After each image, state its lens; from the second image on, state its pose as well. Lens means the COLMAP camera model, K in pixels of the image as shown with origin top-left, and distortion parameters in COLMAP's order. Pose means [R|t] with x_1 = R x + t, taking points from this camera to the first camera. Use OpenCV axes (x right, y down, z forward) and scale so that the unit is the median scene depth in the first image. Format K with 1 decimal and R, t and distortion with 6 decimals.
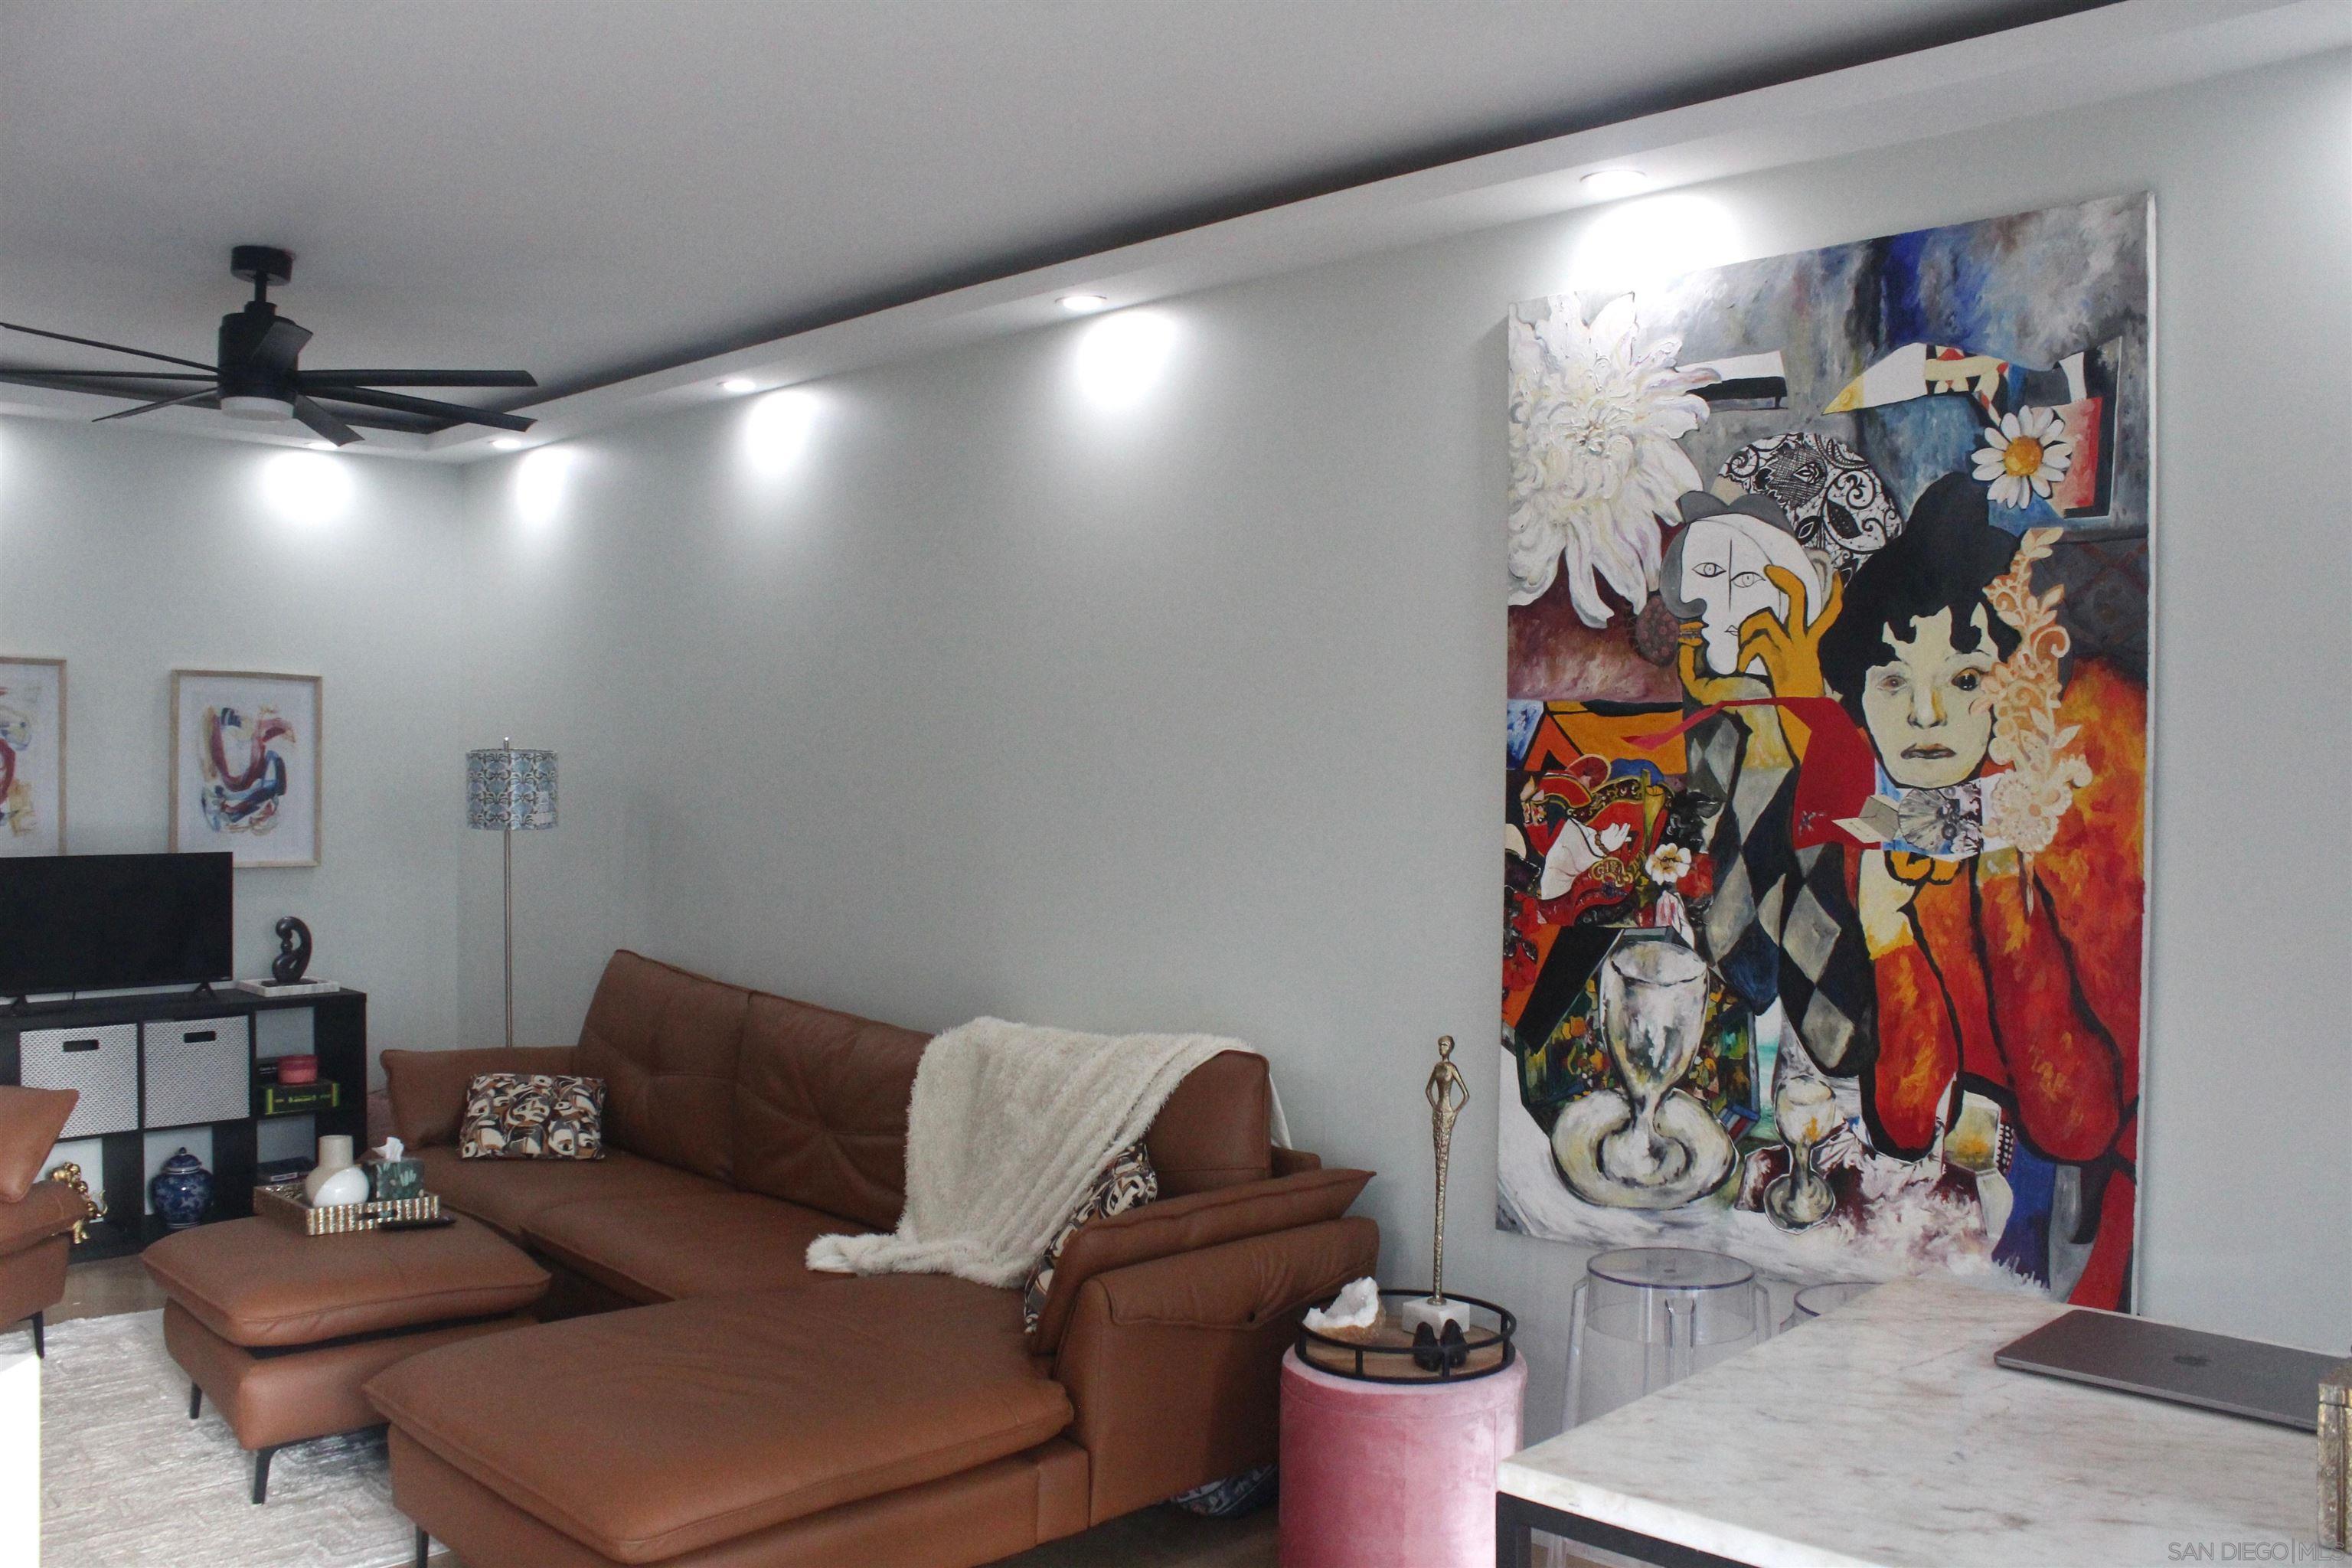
lens RADIAL K [[1953.5, 0, 1176.0], [0, 1953.5, 784.0], [0, 0, 1]] dist [-0.173479, 0.155318]
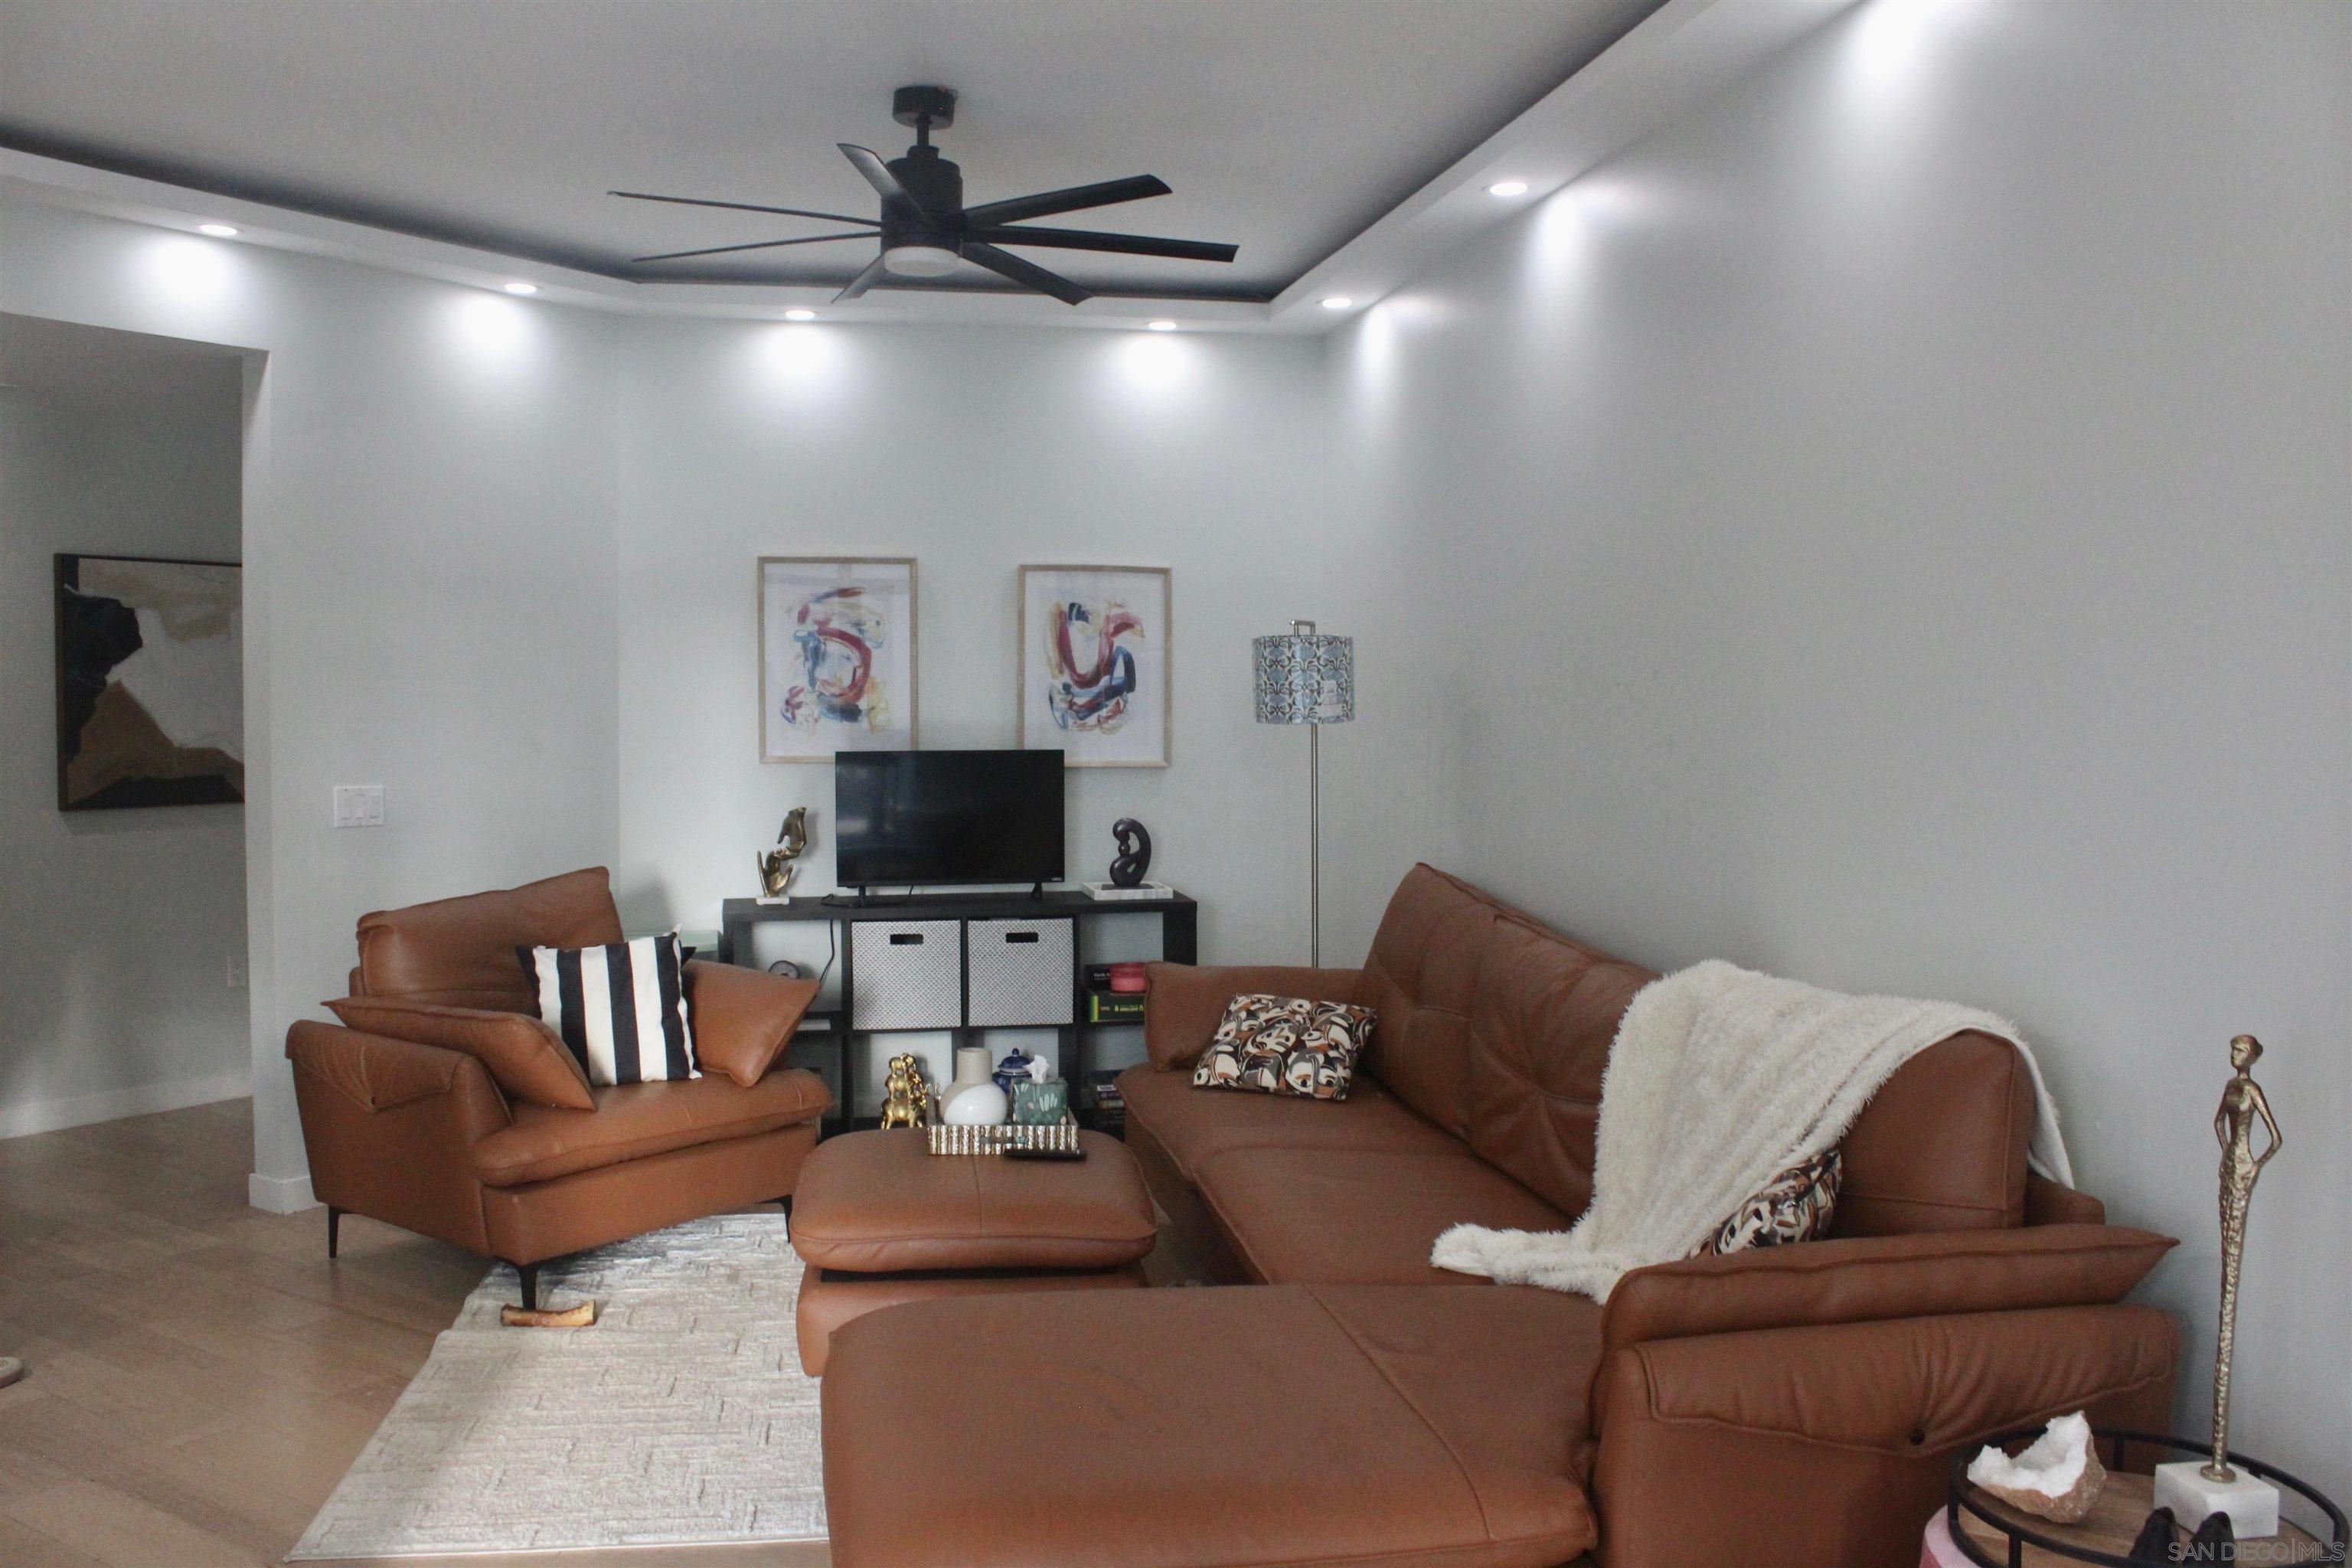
lens RADIAL K [[1953.5, 0, 1176.0], [0, 1953.5, 784.0], [0, 0, 1]] dist [-0.173479, 0.155318]
pose [[0.825230, 0.017299, -0.564533, 0.211723], [0.002713, 0.999398, 0.034589, 0.035378], [0.564791, -0.030076, 0.824686, 0.378465]]
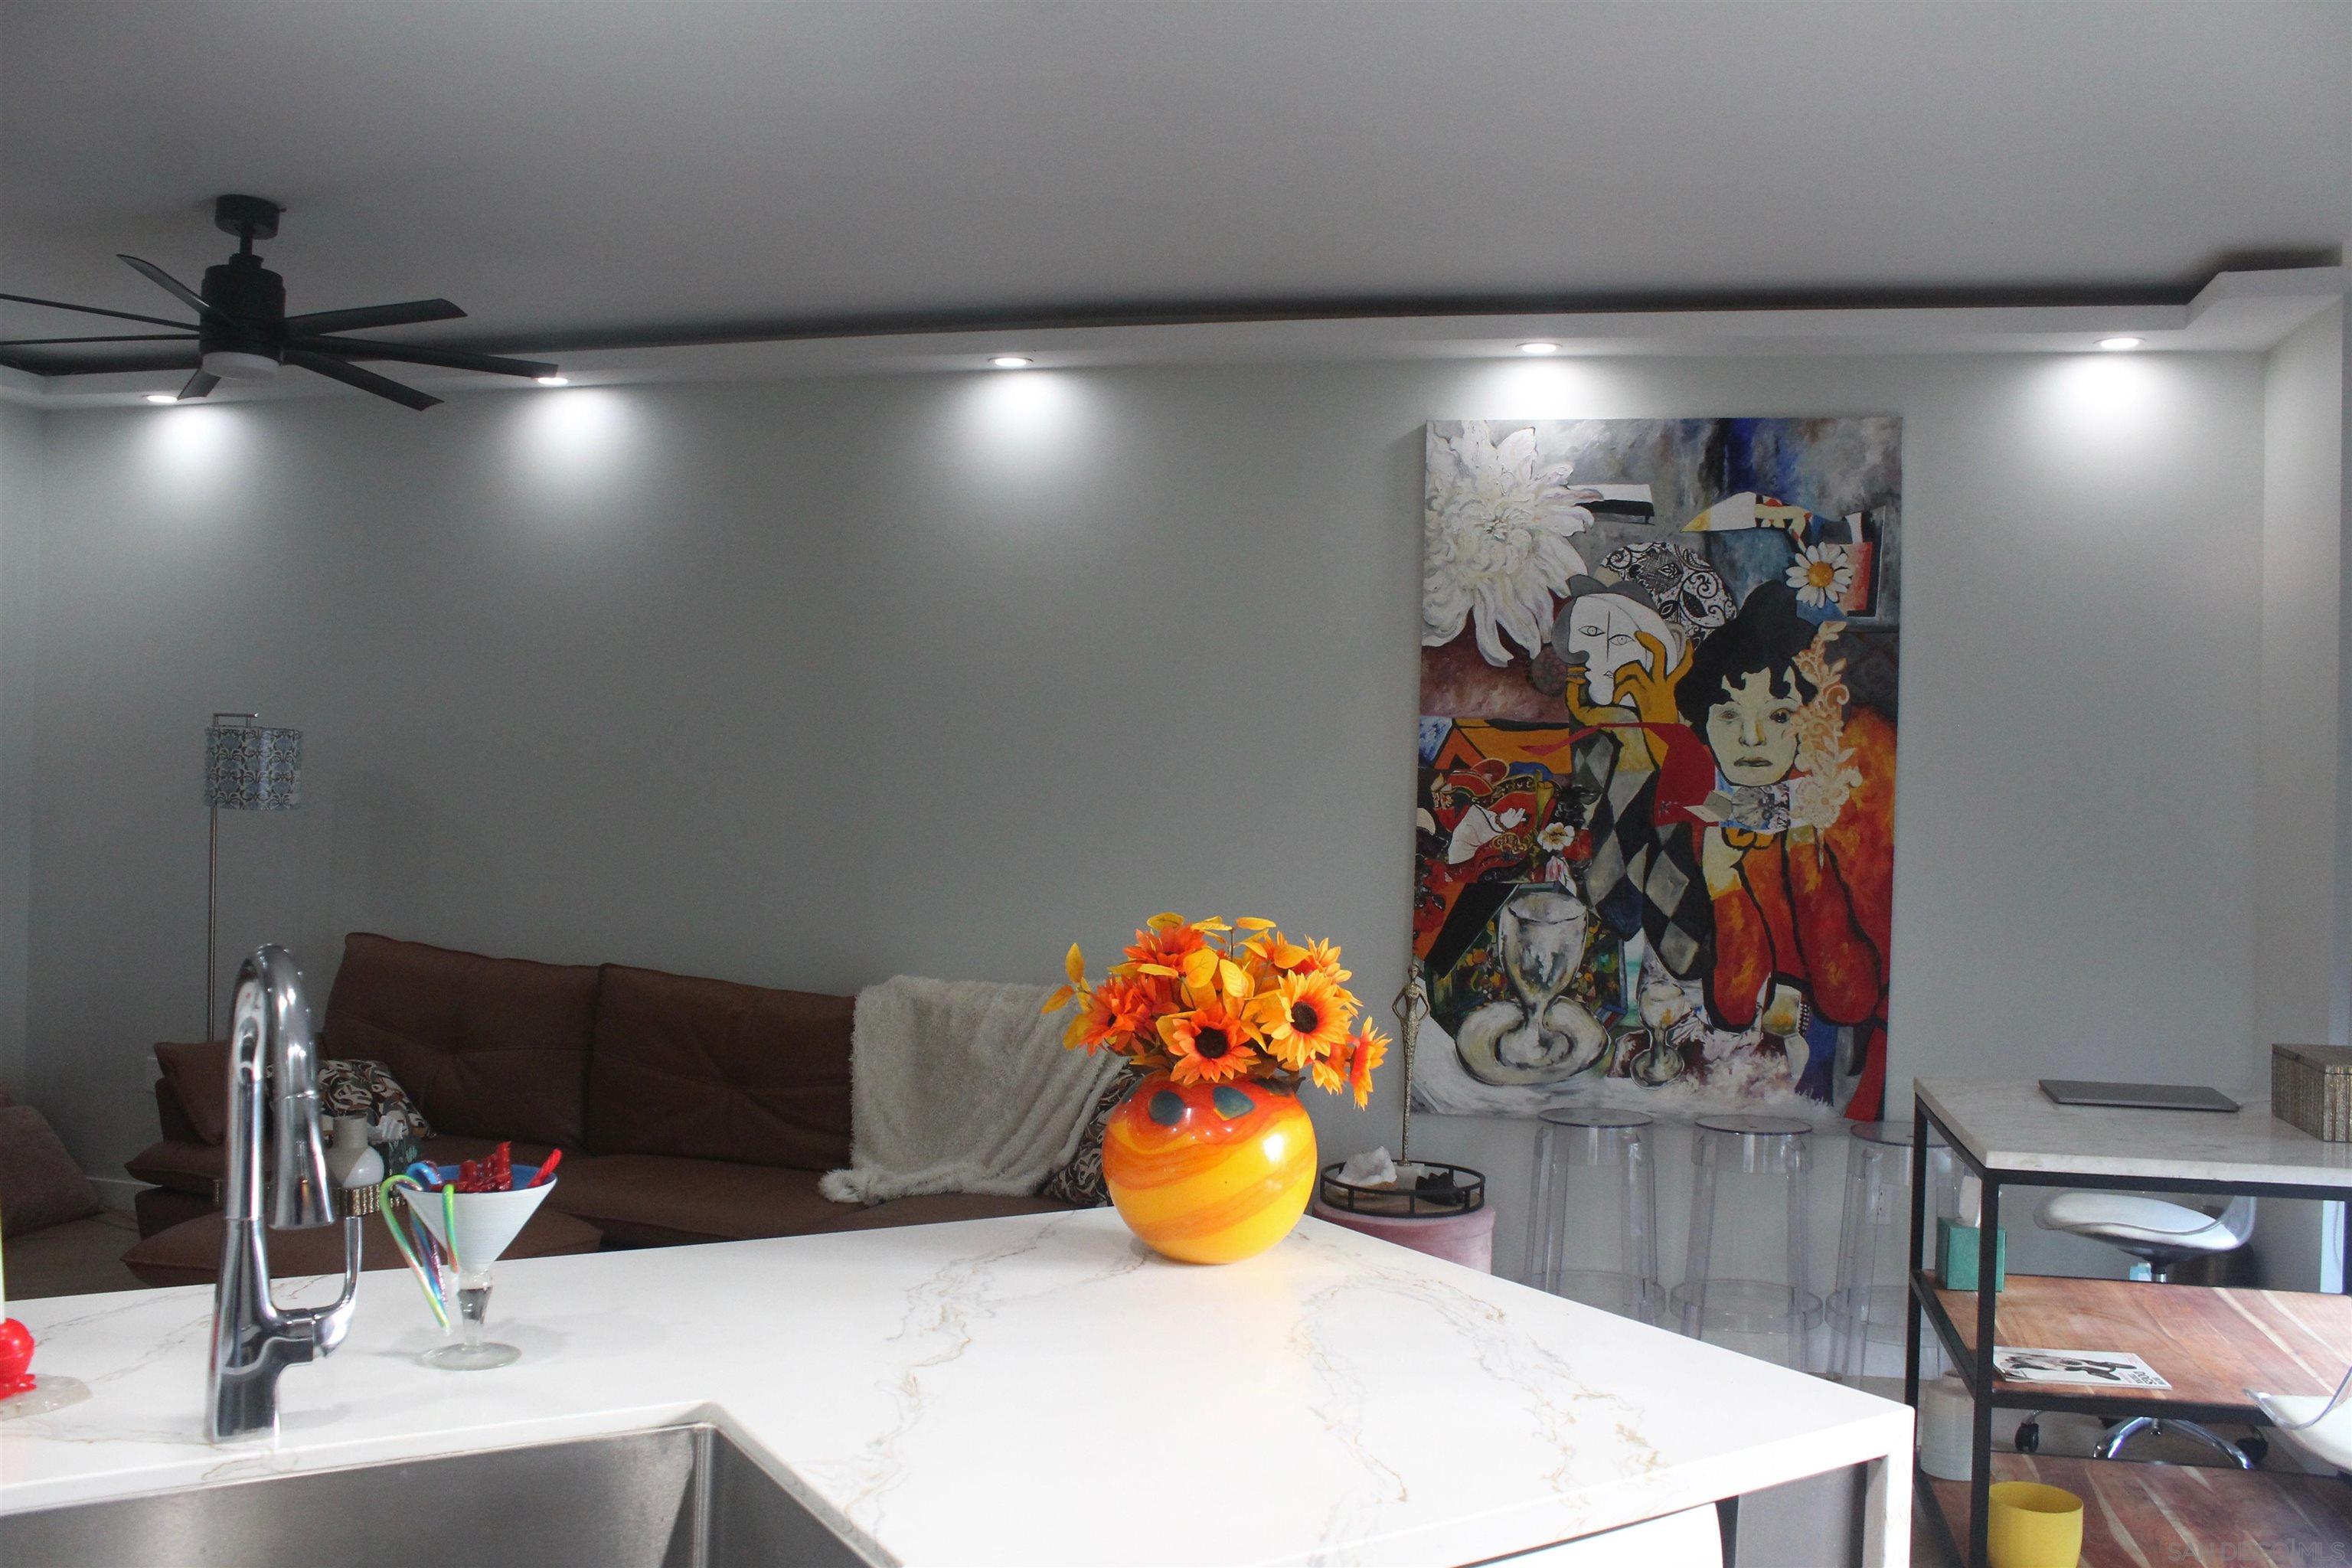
lens RADIAL K [[1953.5, 0, 1176.0], [0, 1953.5, 784.0], [0, 0, 1]] dist [-0.173479, 0.155318]
pose [[0.863461, 0.017184, 0.504123, -0.694341], [-0.017006, 0.999843, -0.004955, 0.014192], [-0.504129, -0.004295, 0.863617, -0.083662]]
